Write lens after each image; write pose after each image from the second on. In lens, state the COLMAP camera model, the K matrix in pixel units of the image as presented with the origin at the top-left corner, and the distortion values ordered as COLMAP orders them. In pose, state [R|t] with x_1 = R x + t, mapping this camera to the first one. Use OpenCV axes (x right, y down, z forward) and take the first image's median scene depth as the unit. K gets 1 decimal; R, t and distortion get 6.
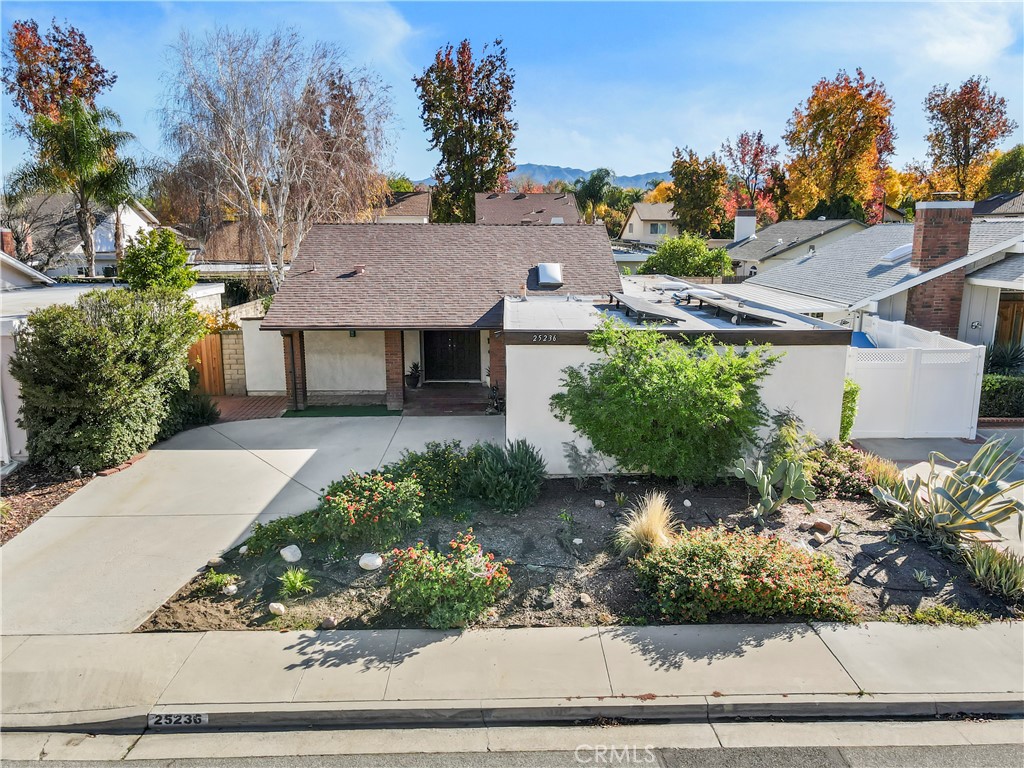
lens RADIAL K [[769.3, 0, 512.0], [0, 769.3, 384.0], [0, 0, 1]] dist [0.000010, 0.009635]
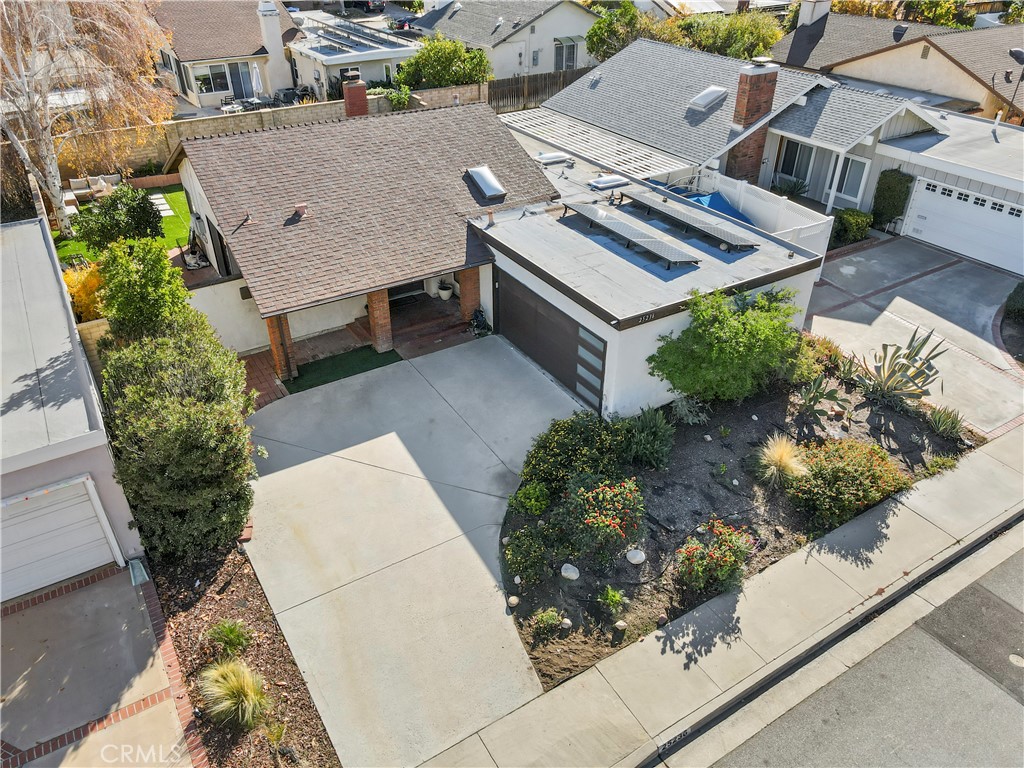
lens RADIAL K [[769.3, 0, 512.0], [0, 769.3, 384.0], [0, 0, 1]] dist [0.000010, 0.009635]
pose [[0.857009, -0.274625, 0.436024, -0.823682], [0.099822, 0.918602, 0.382370, -0.531633], [-0.505541, -0.284169, 0.814663, 0.142868]]
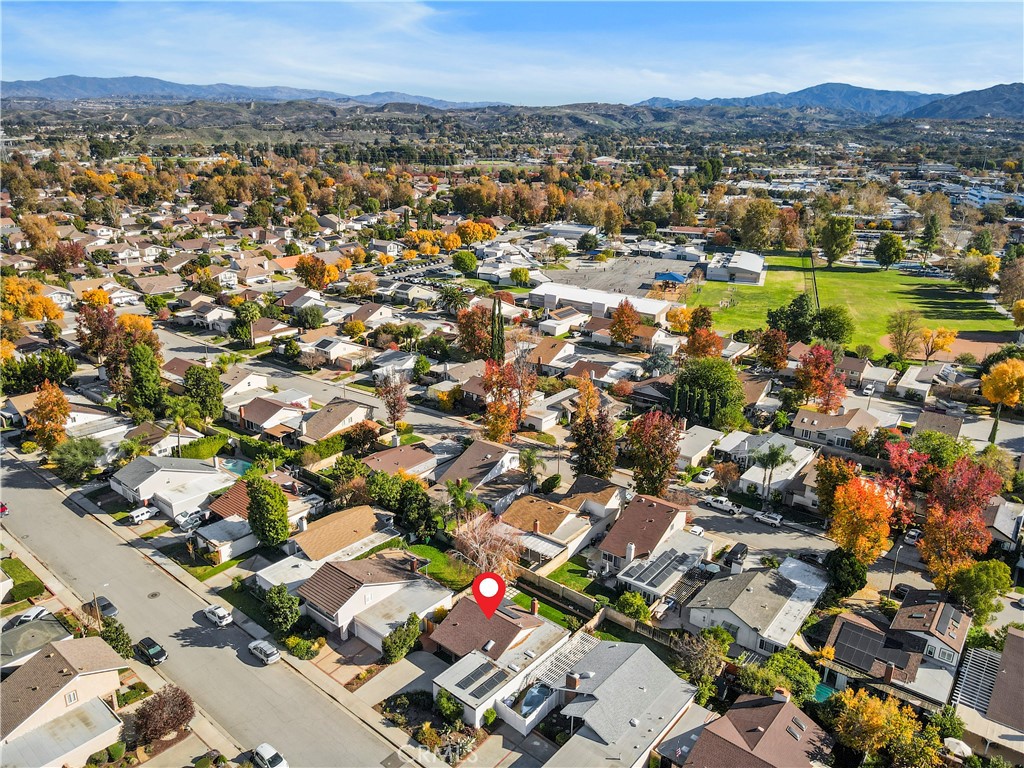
lens RADIAL K [[725.8, 0, 512.0], [0, 725.8, 384.0], [0, 0, 1]] dist [-0.002801, 0.048176]
pose [[0.753256, 0.222023, -0.619121, 4.189954], [-0.144704, 0.974181, 0.173296, -4.117104], [0.641612, -0.040947, 0.765936, -3.449802]]
